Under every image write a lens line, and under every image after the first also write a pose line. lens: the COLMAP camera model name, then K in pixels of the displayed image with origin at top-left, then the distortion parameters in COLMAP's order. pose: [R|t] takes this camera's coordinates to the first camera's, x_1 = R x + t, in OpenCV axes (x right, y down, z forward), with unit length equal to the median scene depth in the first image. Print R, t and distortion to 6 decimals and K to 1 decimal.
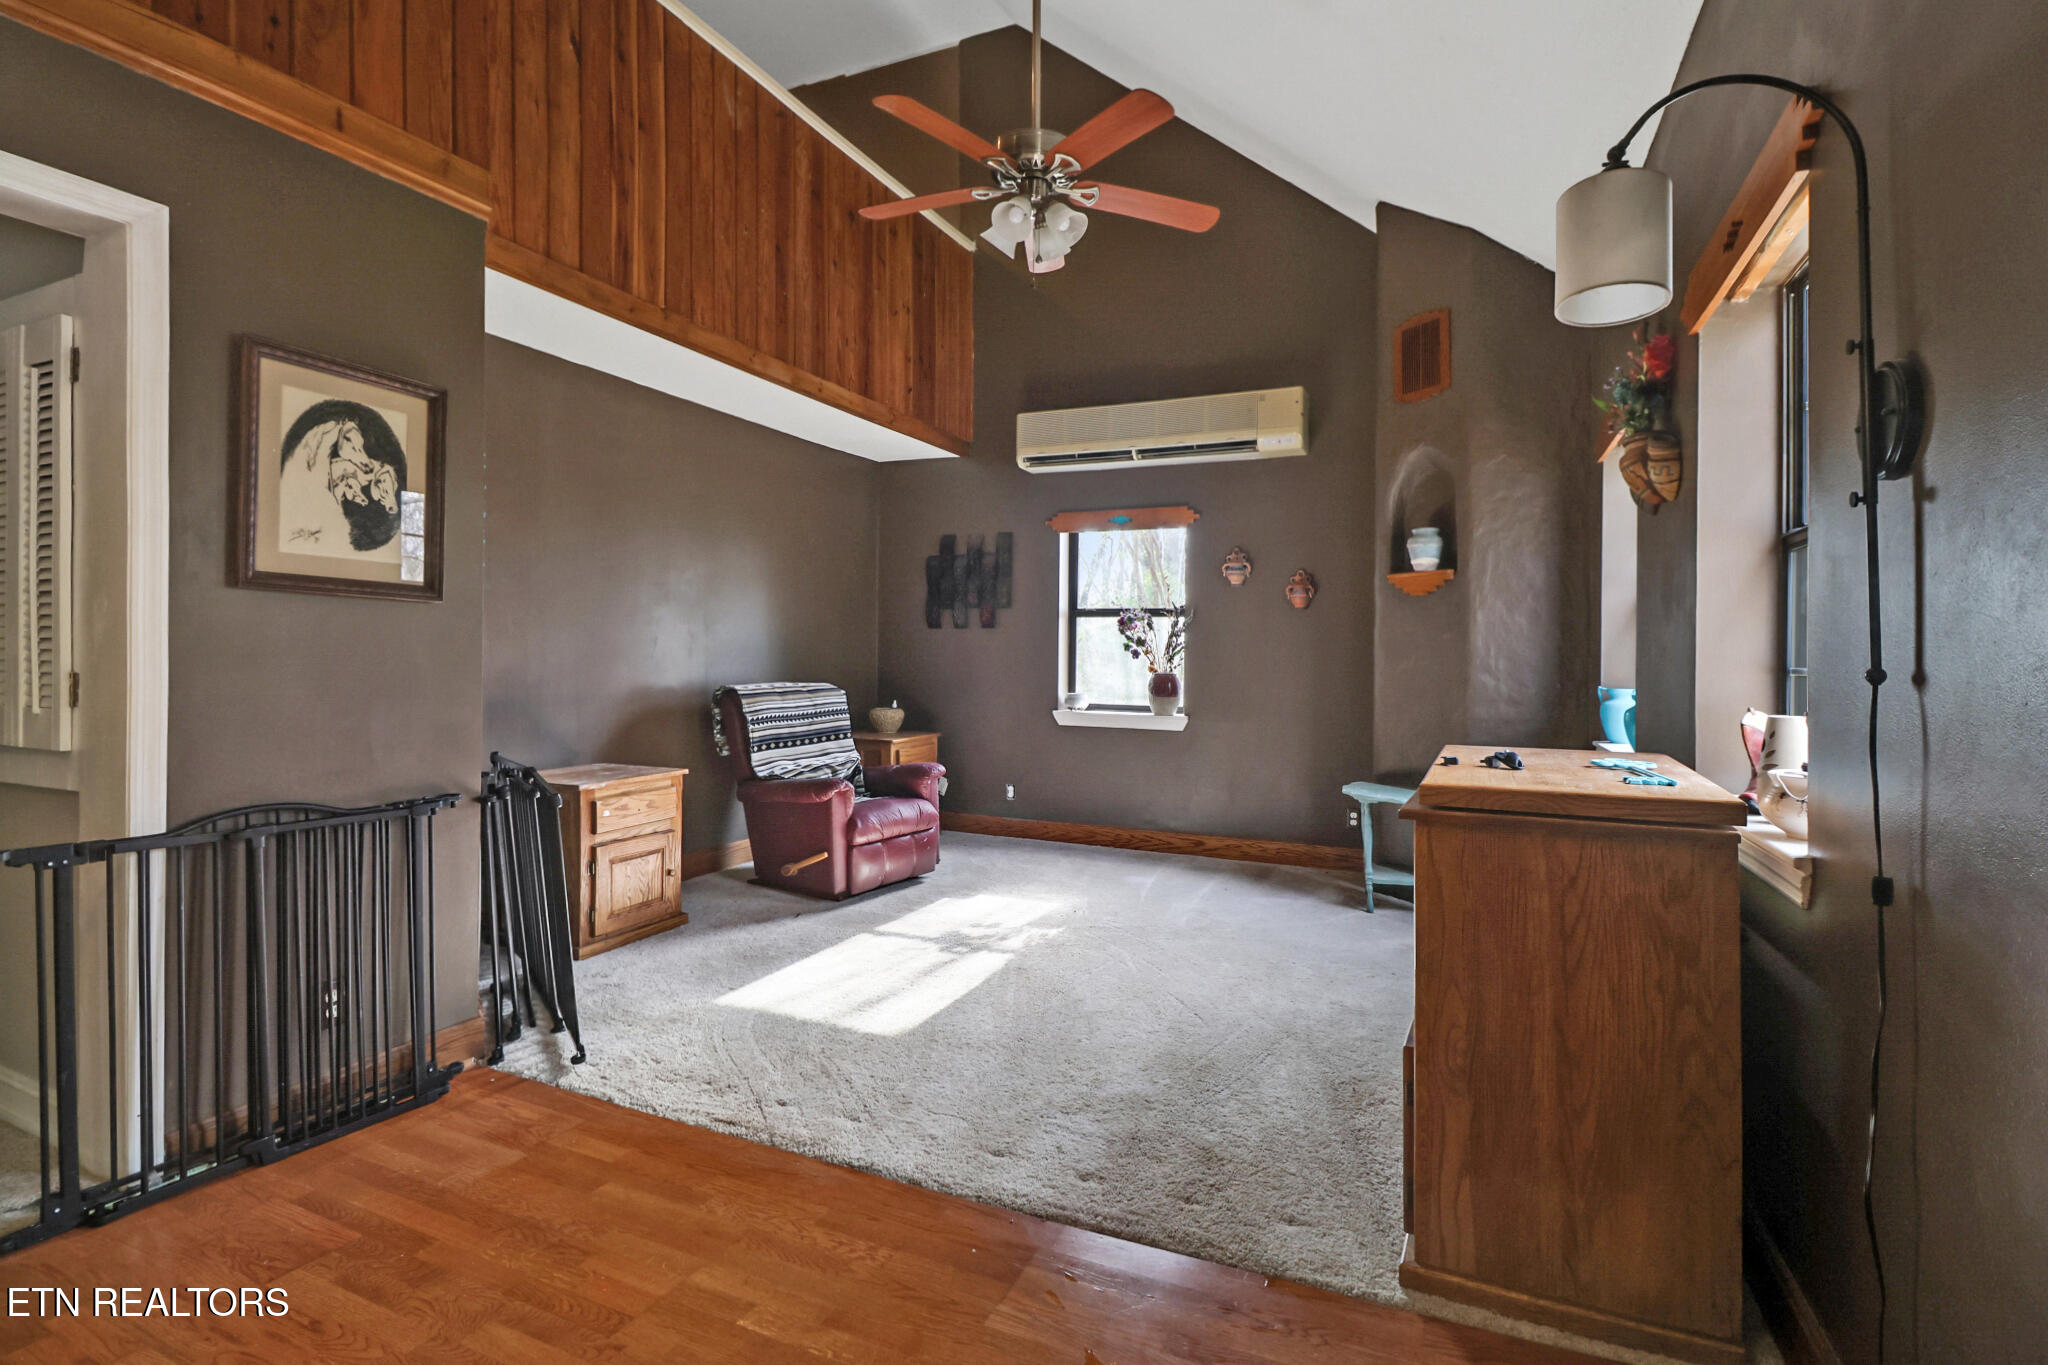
lens RADIAL K [[950.4, 0, 1028.7], [0, 950.4, 646.9], [0, 0, 1]] dist [-0.000491, -0.013950]
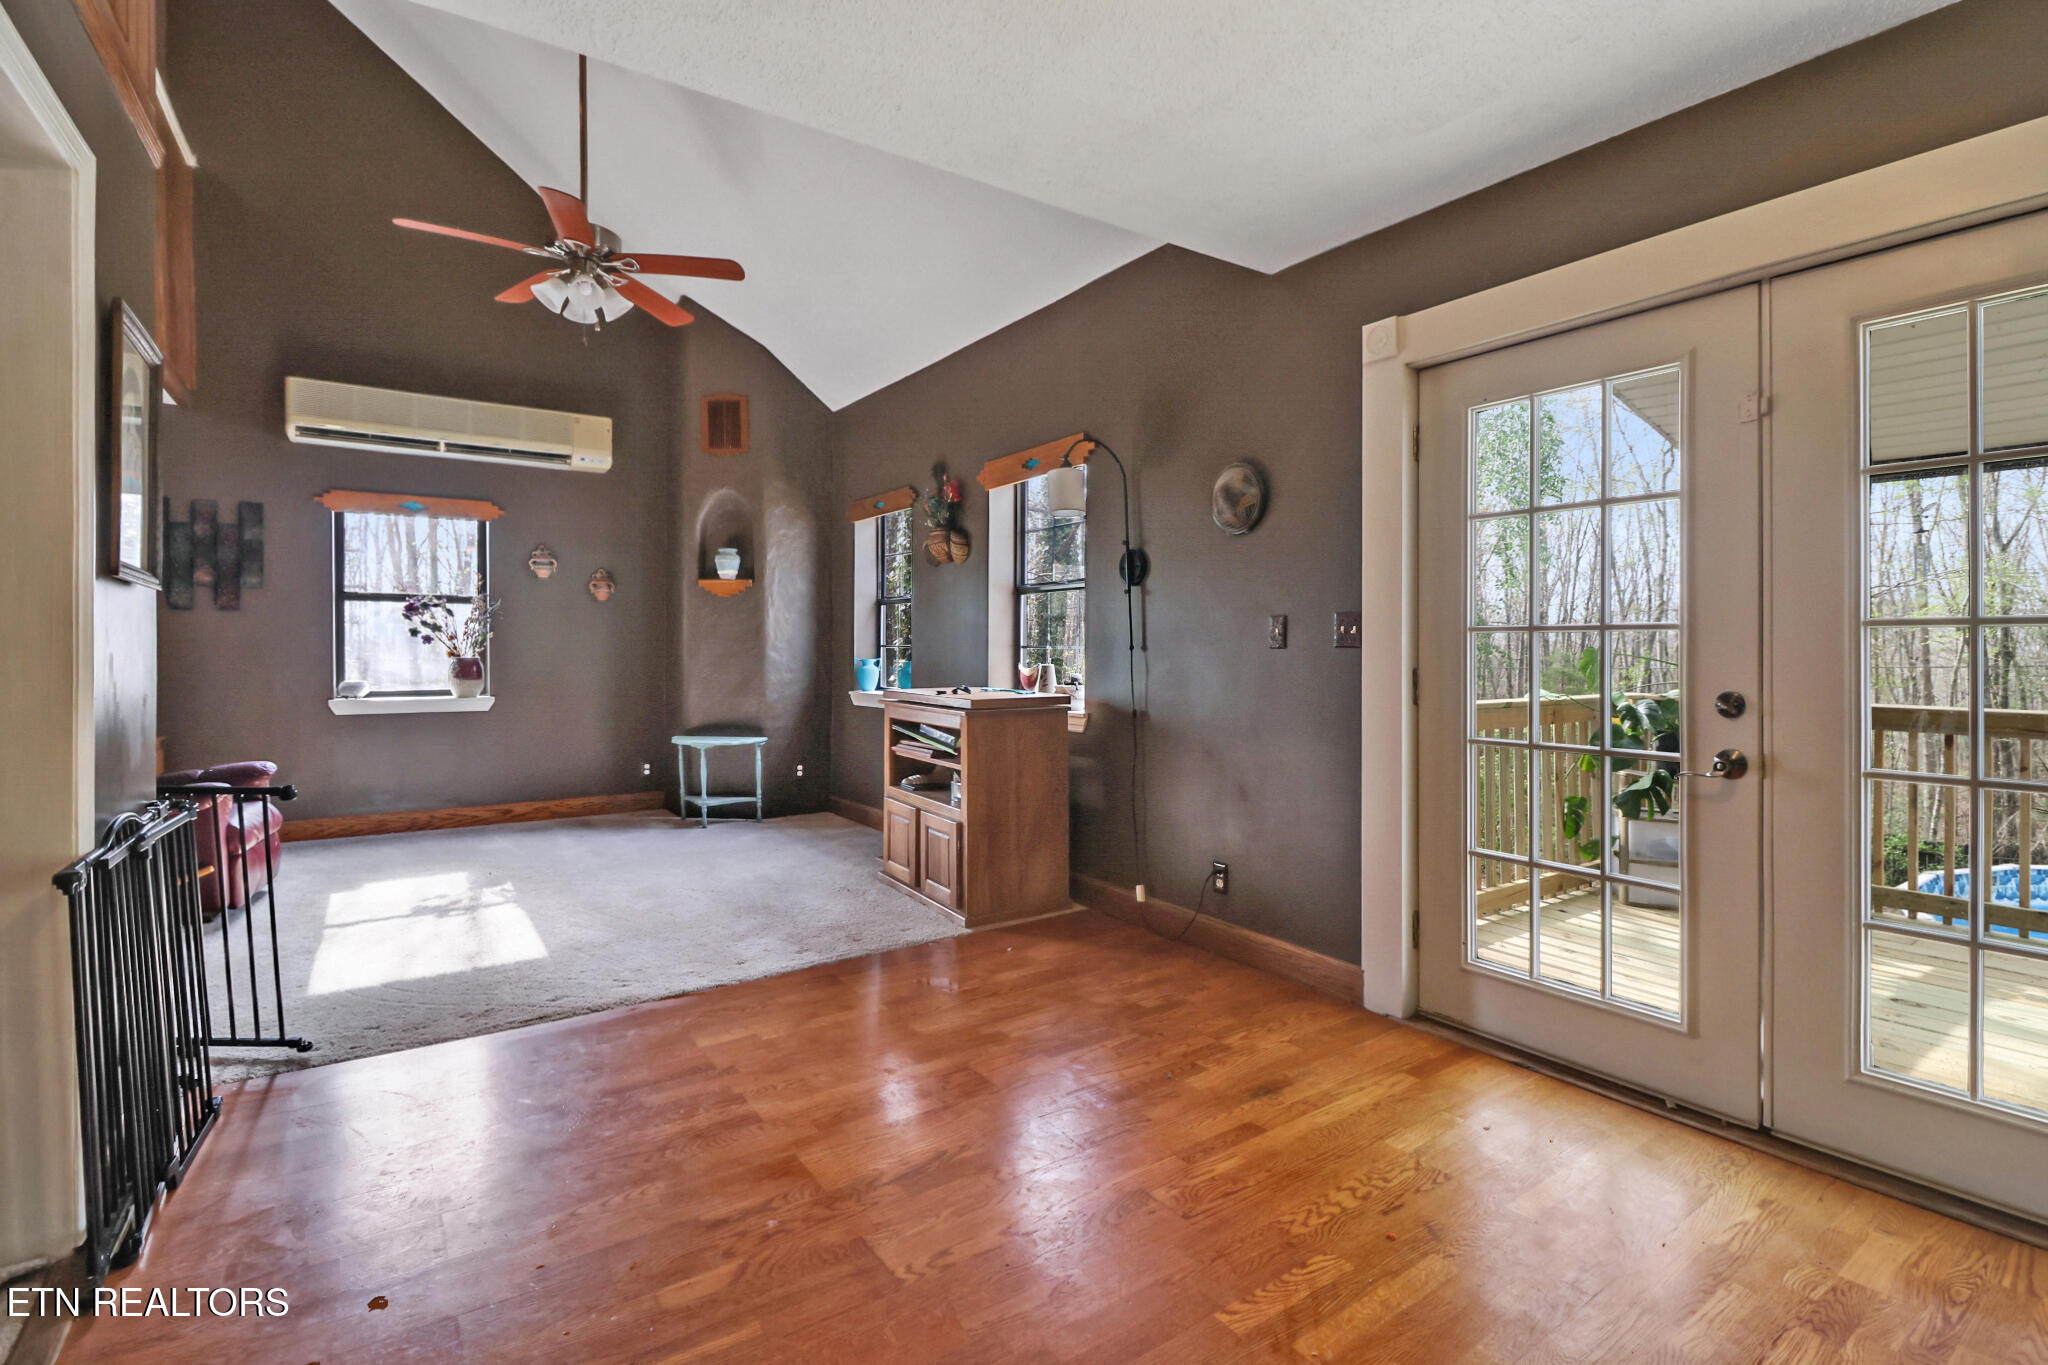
lens RADIAL K [[950.4, 0, 1028.7], [0, 950.4, 646.9], [0, 0, 1]] dist [-0.000491, -0.013950]
pose [[0.515682, -0.011773, 0.856699, -0.477700], [-0.005146, 0.999845, 0.016837, -0.005423], [-0.856764, -0.013091, 0.515542, -0.085756]]
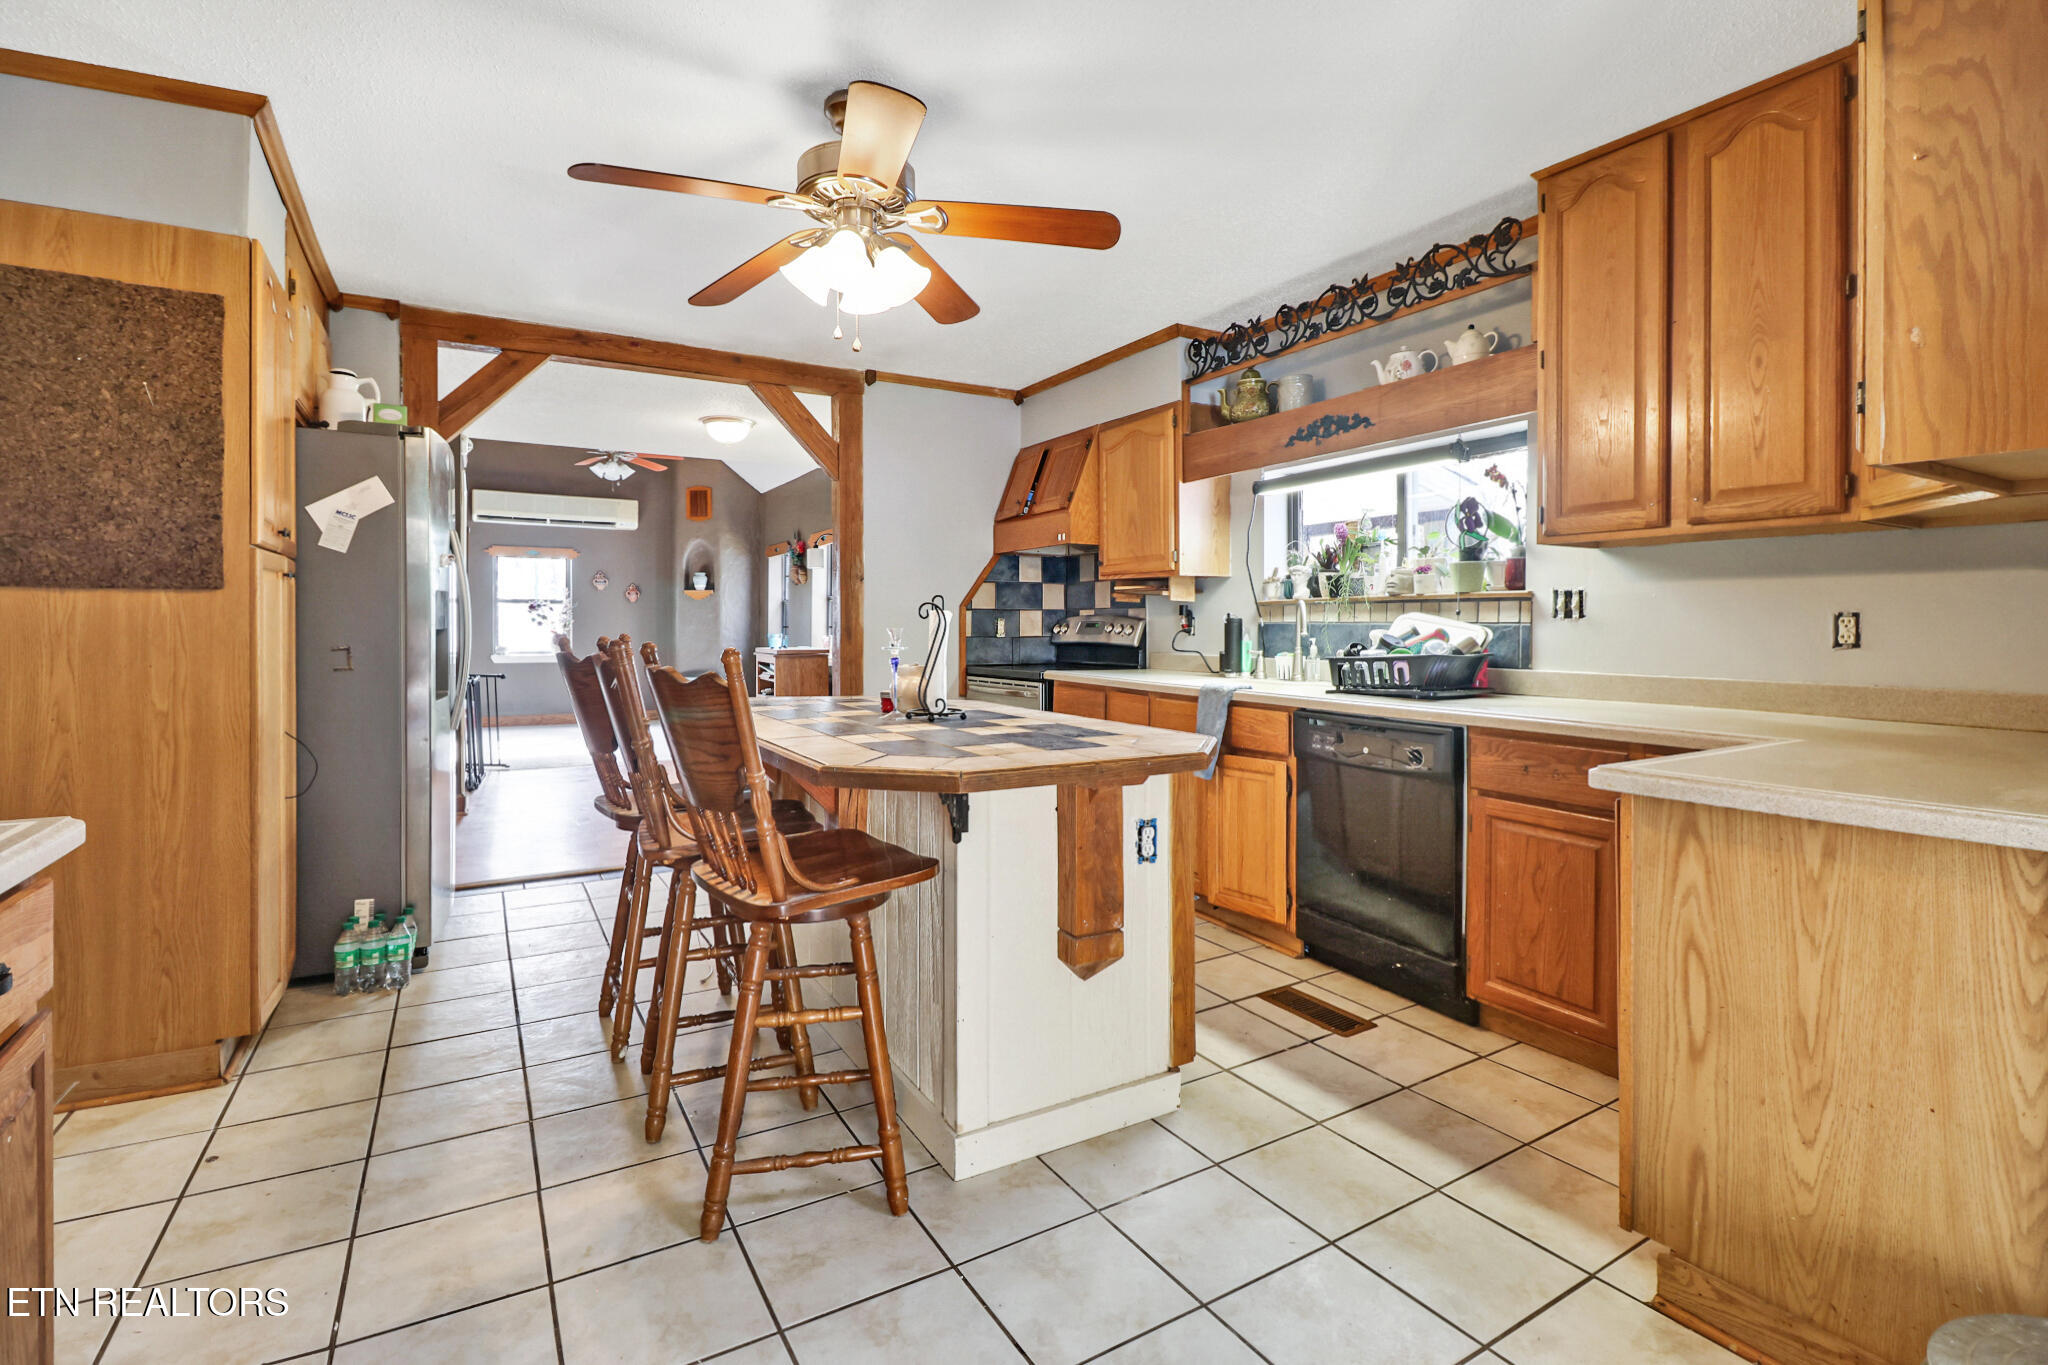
lens RADIAL K [[970.1, 0, 1019.4], [0, 970.1, 638.7], [0, 0, 1]] dist [-0.000436, -0.013097]
pose [[0.576178, -0.017140, 0.817144, -1.021369], [-0.007482, 0.999628, 0.026244, -0.022872], [-0.817290, -0.021235, 0.575835, -0.992425]]
